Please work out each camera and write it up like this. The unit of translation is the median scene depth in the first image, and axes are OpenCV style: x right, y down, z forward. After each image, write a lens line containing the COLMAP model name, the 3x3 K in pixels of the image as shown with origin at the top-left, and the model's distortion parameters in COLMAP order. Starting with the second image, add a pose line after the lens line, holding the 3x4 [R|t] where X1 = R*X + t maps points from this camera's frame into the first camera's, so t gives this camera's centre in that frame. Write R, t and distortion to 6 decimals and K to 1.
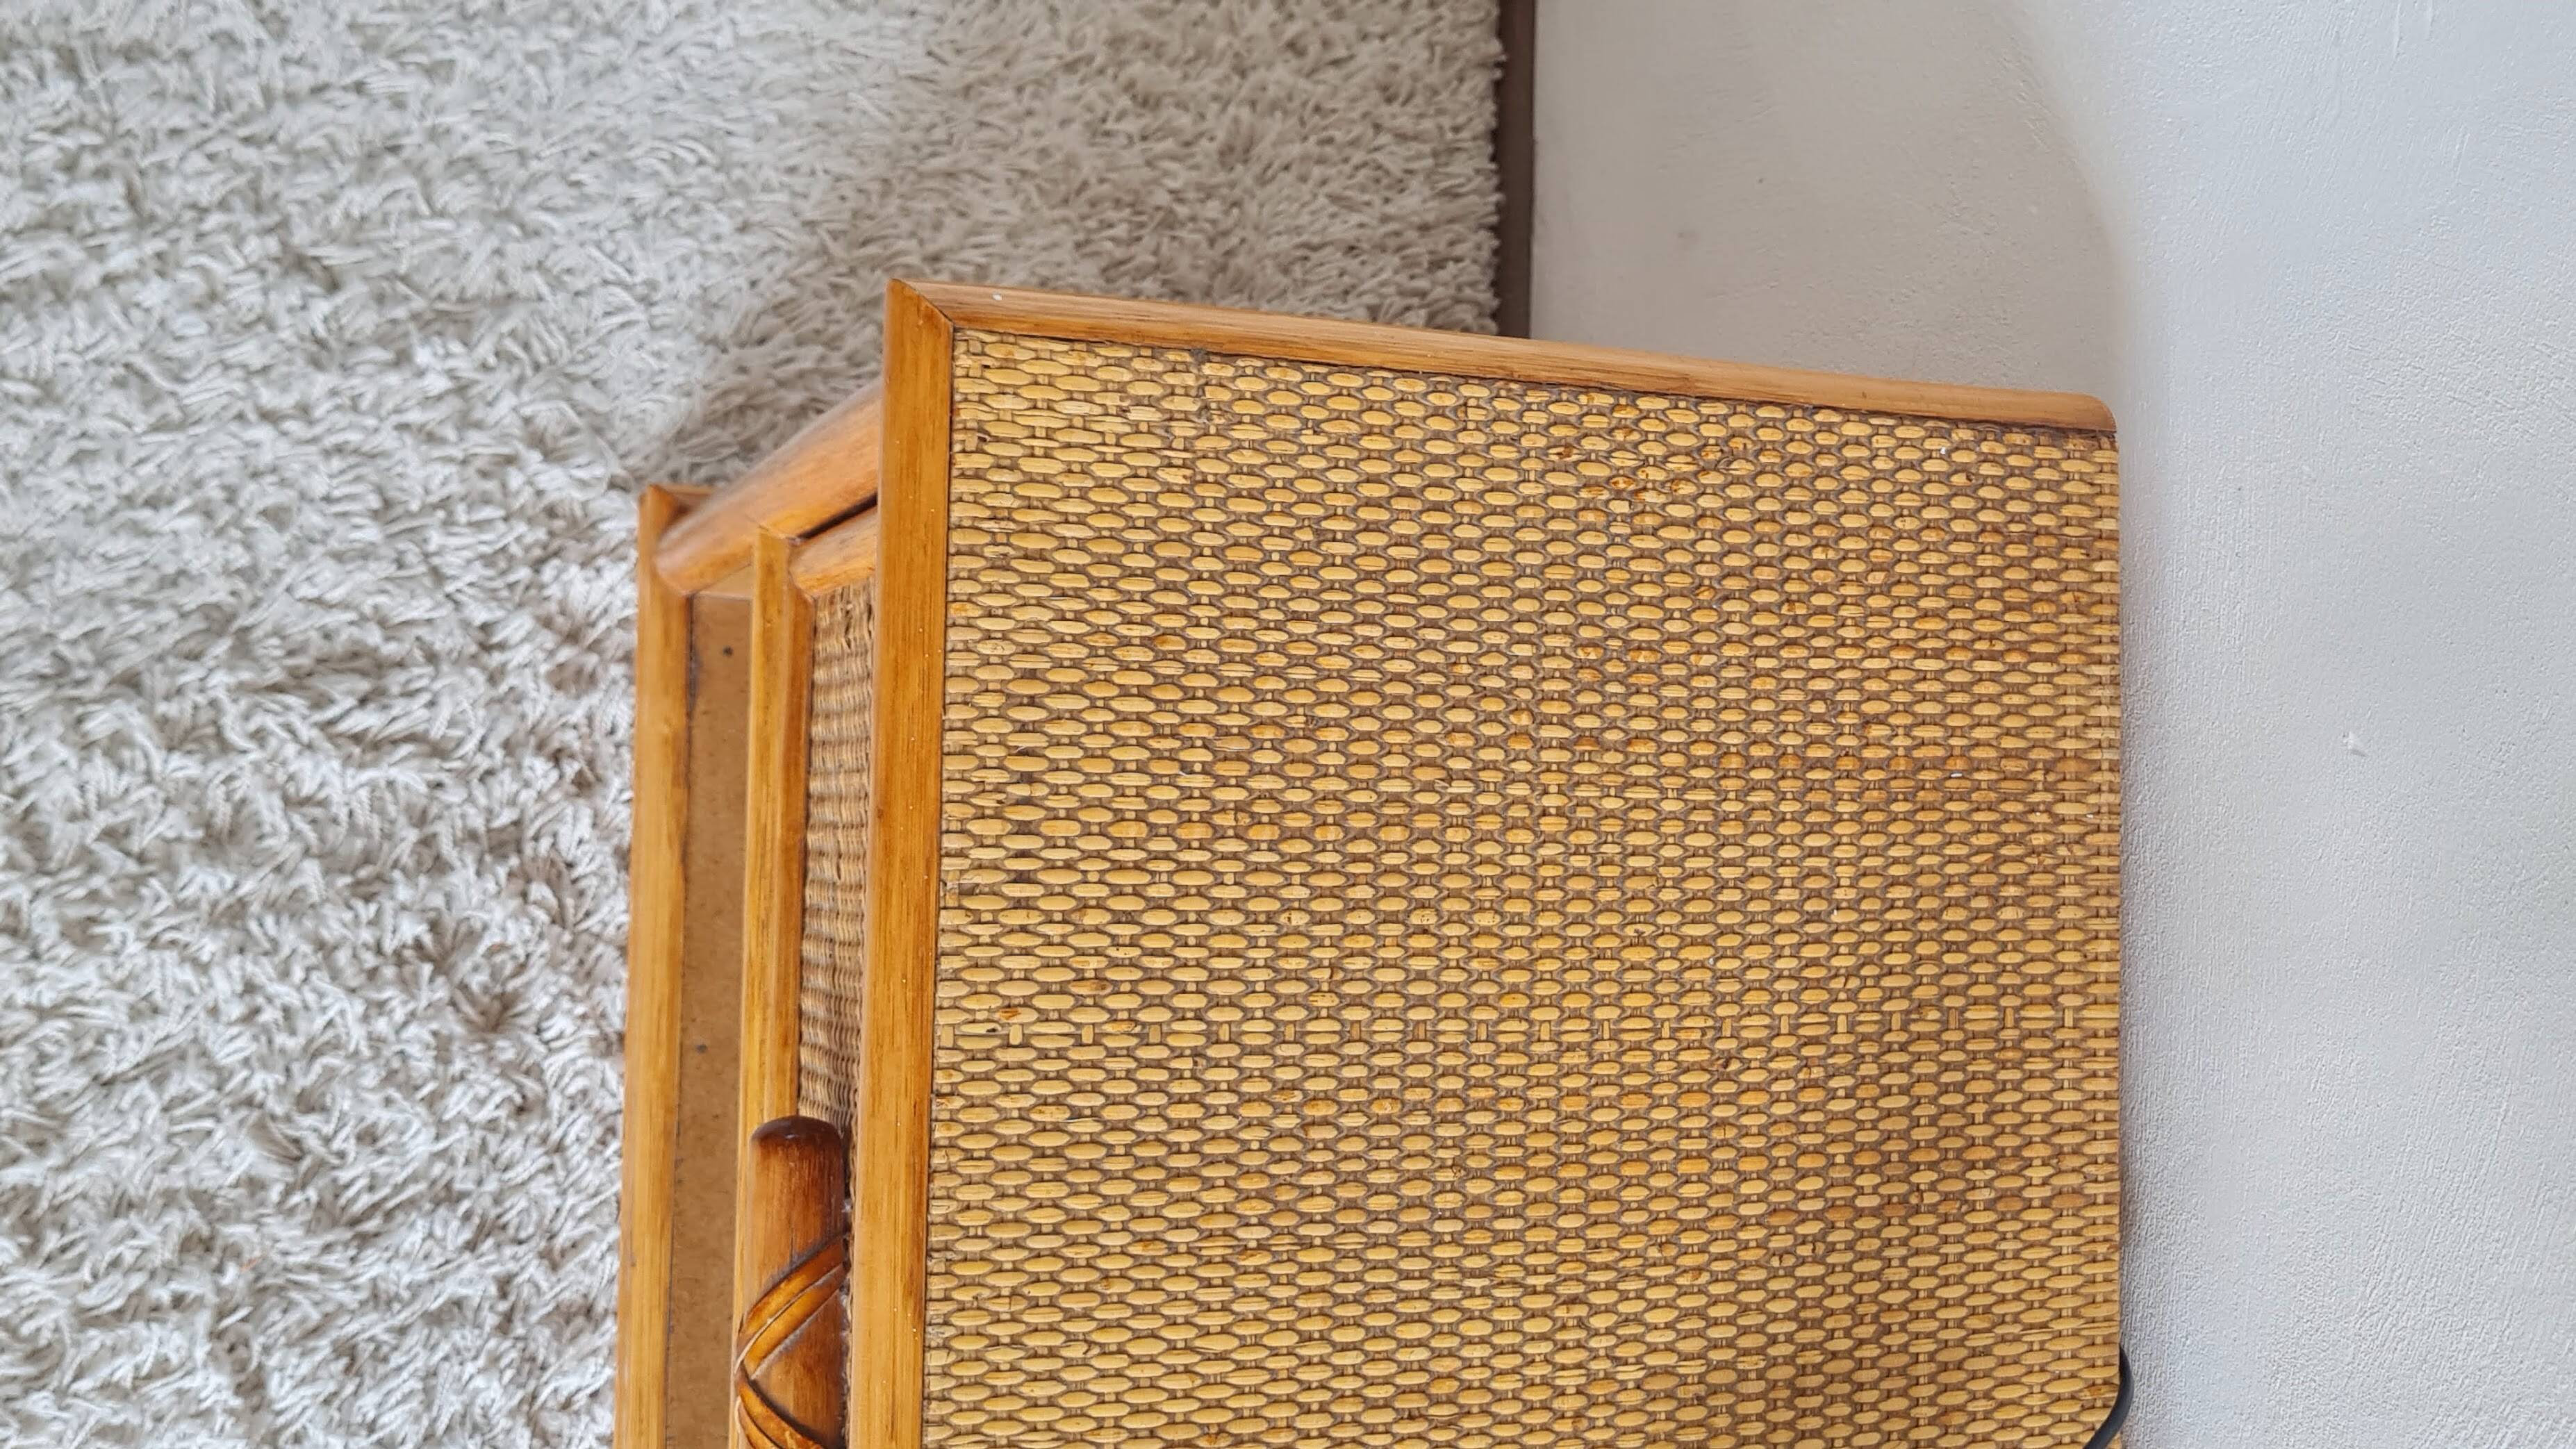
lens RADIAL K [[2756.9, 0, 1355.7], [0, 2756.9, 699.7], [0, 0, 1]] dist [0.022496, 0.000000]
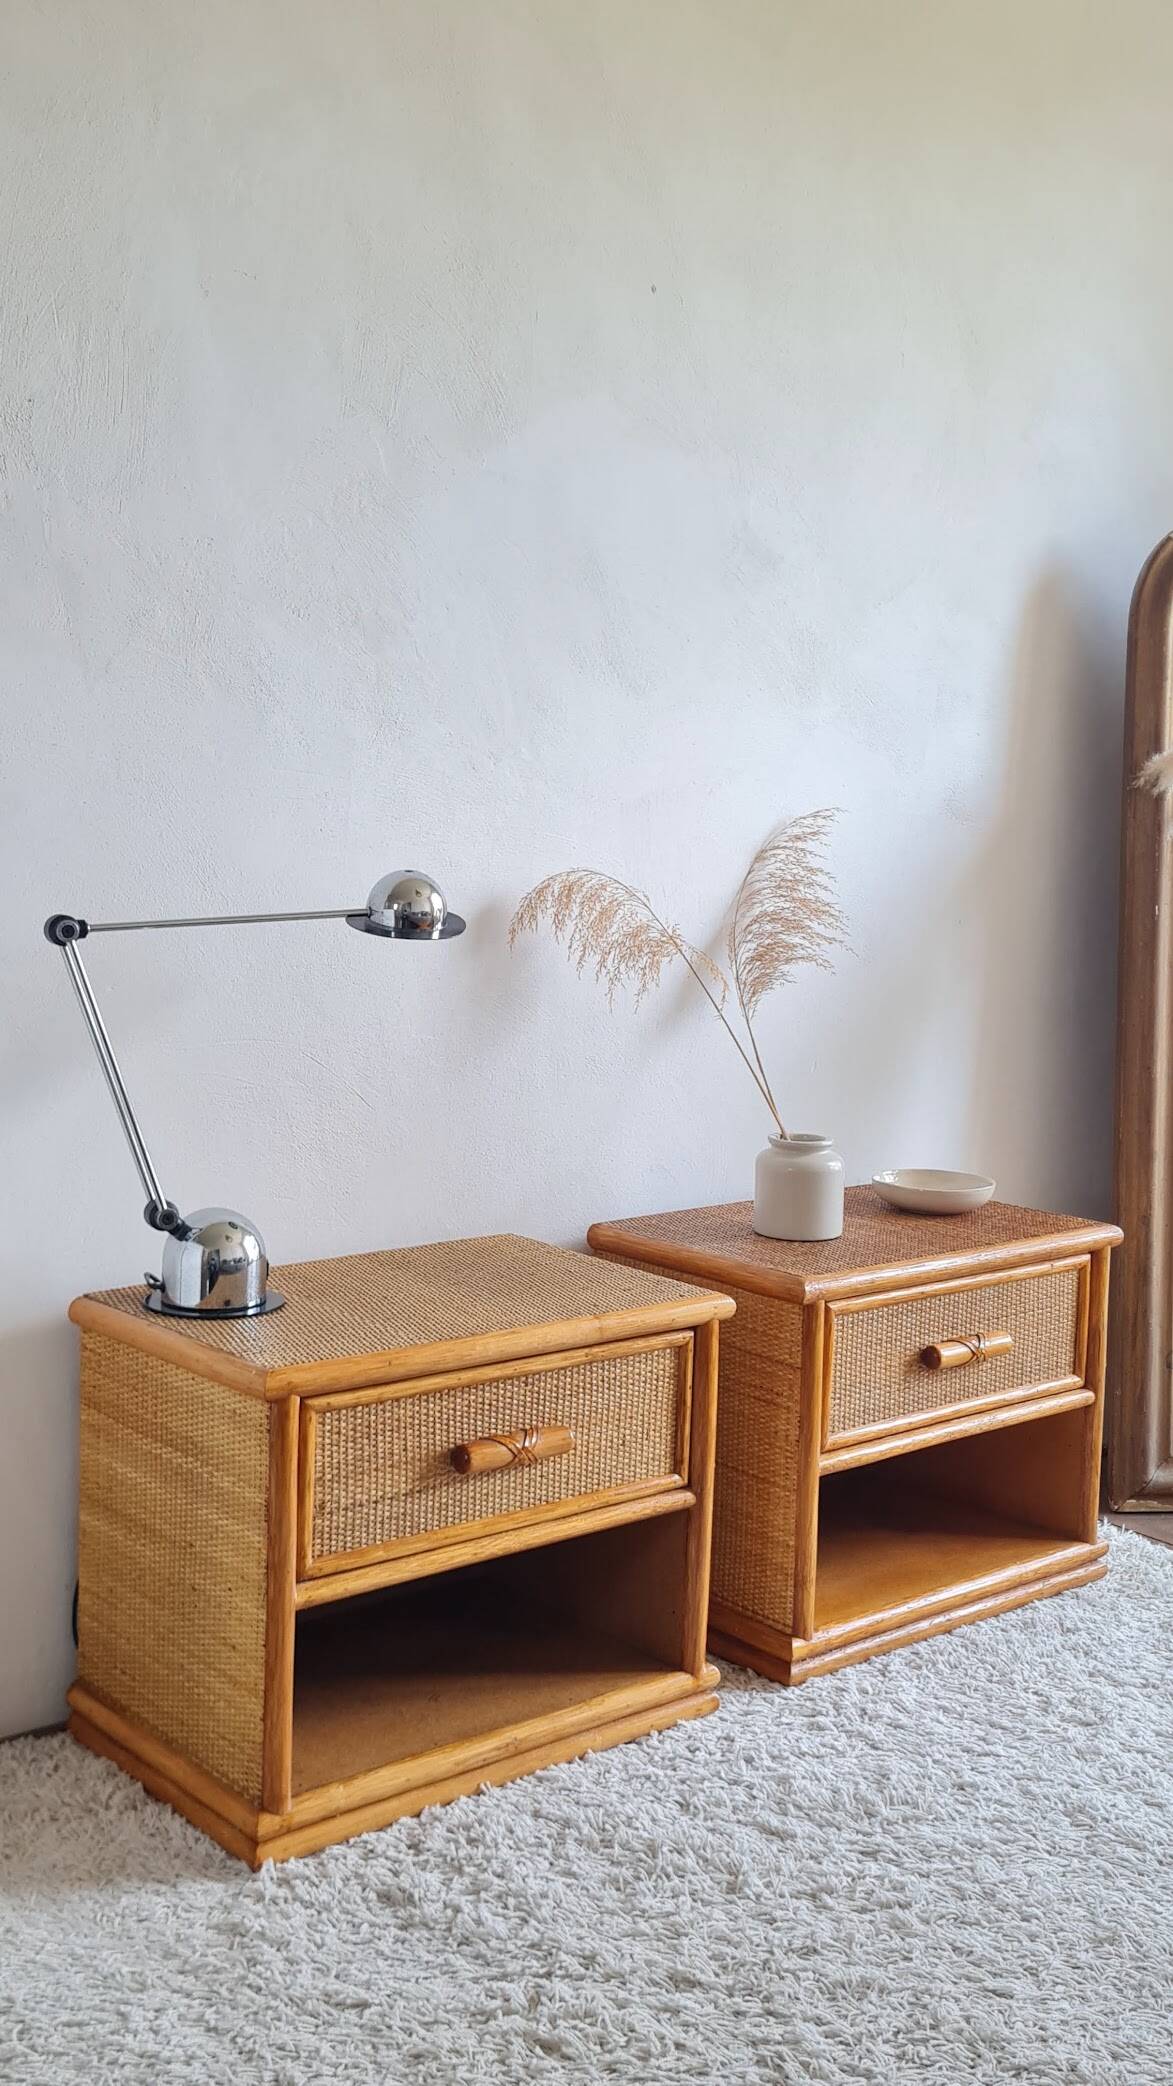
lens RADIAL K [[2192.7, 0, 593.9], [0, 2192.7, 1051.1], [0, 0, 1]] dist [0.115174, 0.000000]
pose [[-0.600176, -0.481873, 0.638425, -1.870152], [0.732406, -0.010247, 0.680791, -1.634516], [-0.321513, 0.876181, 0.359077, -0.488736]]
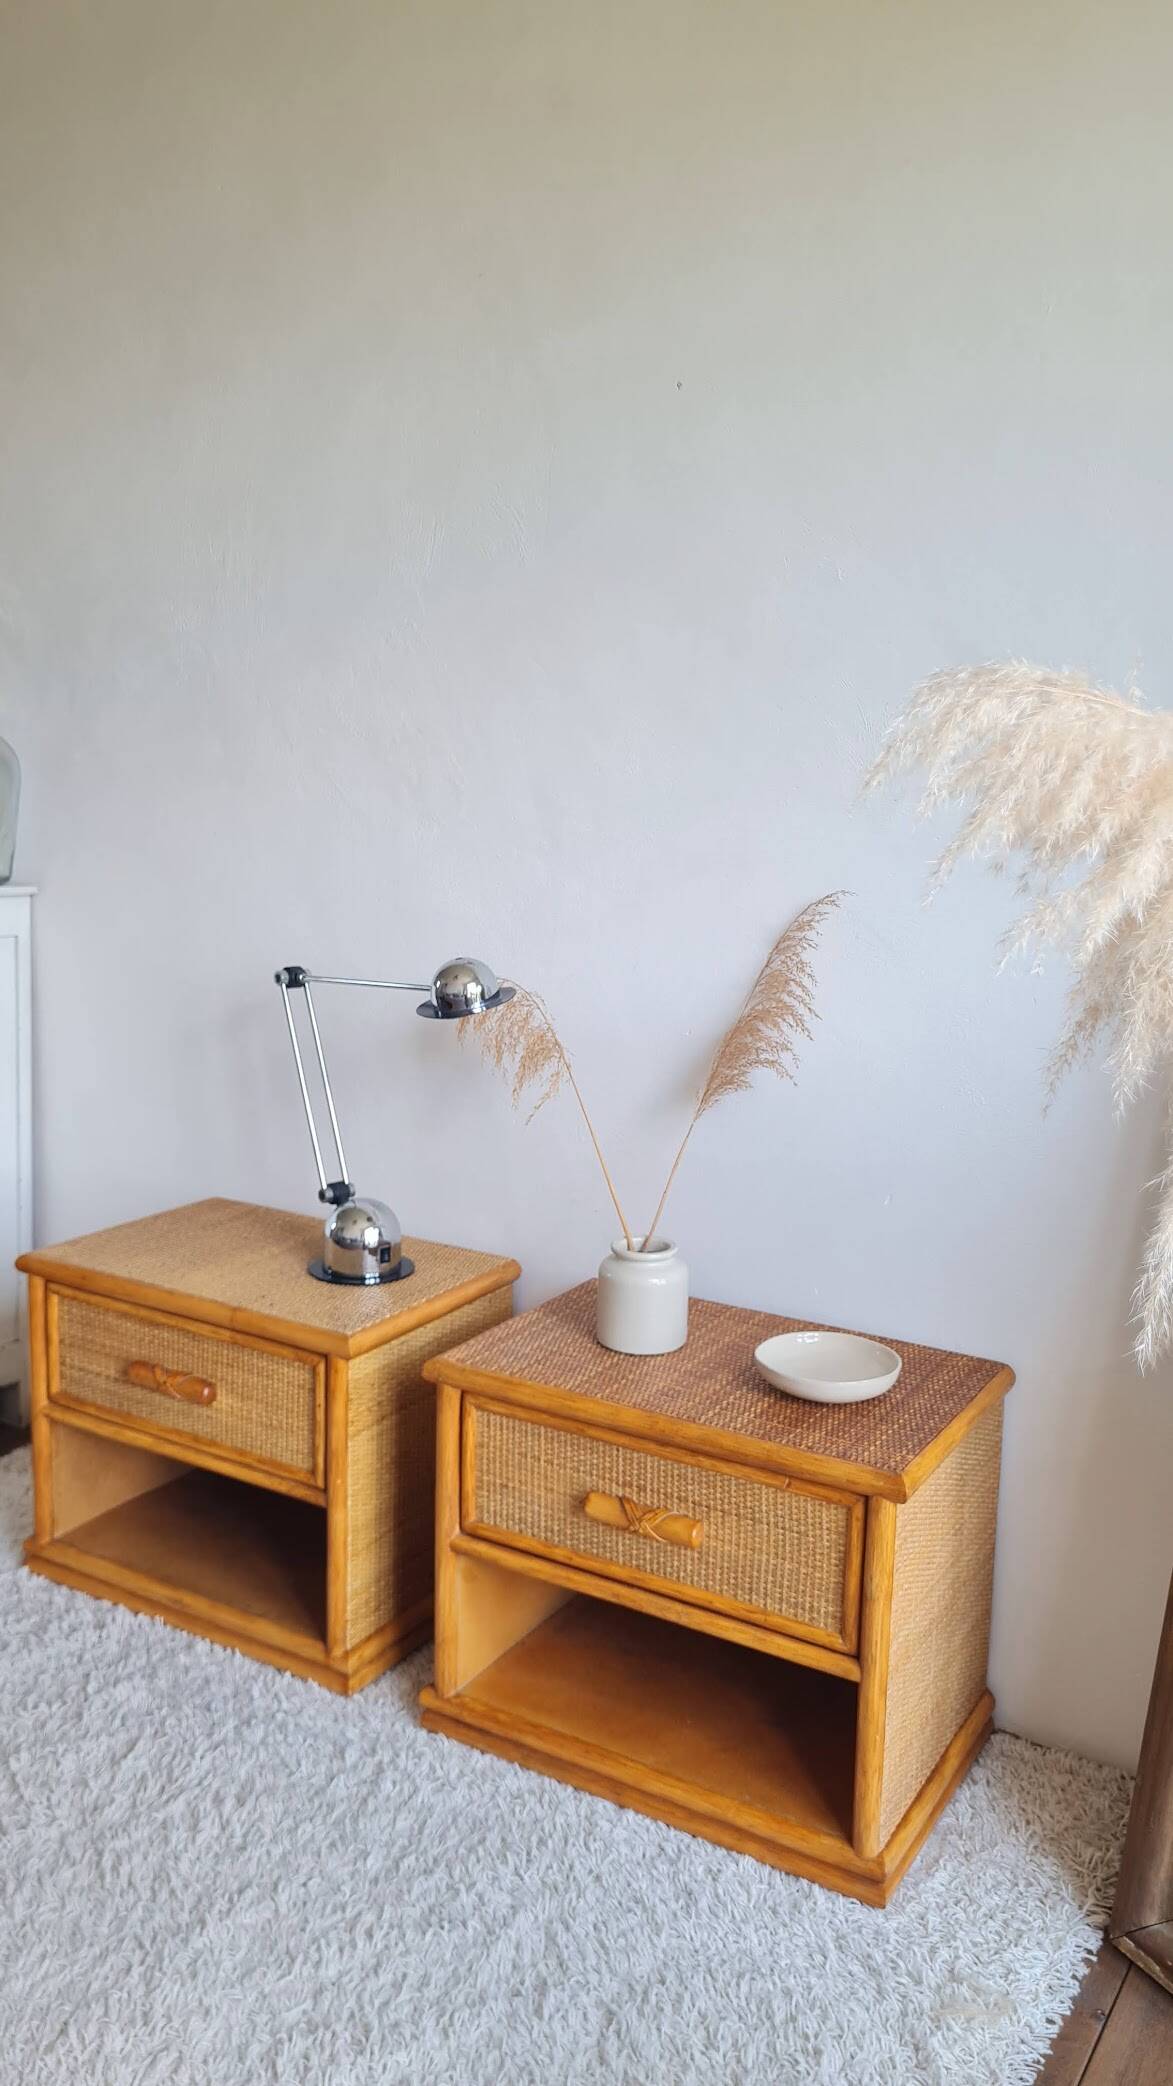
lens RADIAL K [[1669.8, 0, 582.1], [0, 1669.8, 1043.8], [0, 0, 1]] dist [0.049998, 0.008847]
pose [[0.472642, -0.510010, 0.718679, -1.645379], [0.872462, 0.155887, -0.463152, 2.095288], [0.124179, 0.845925, 0.518643, -0.845099]]
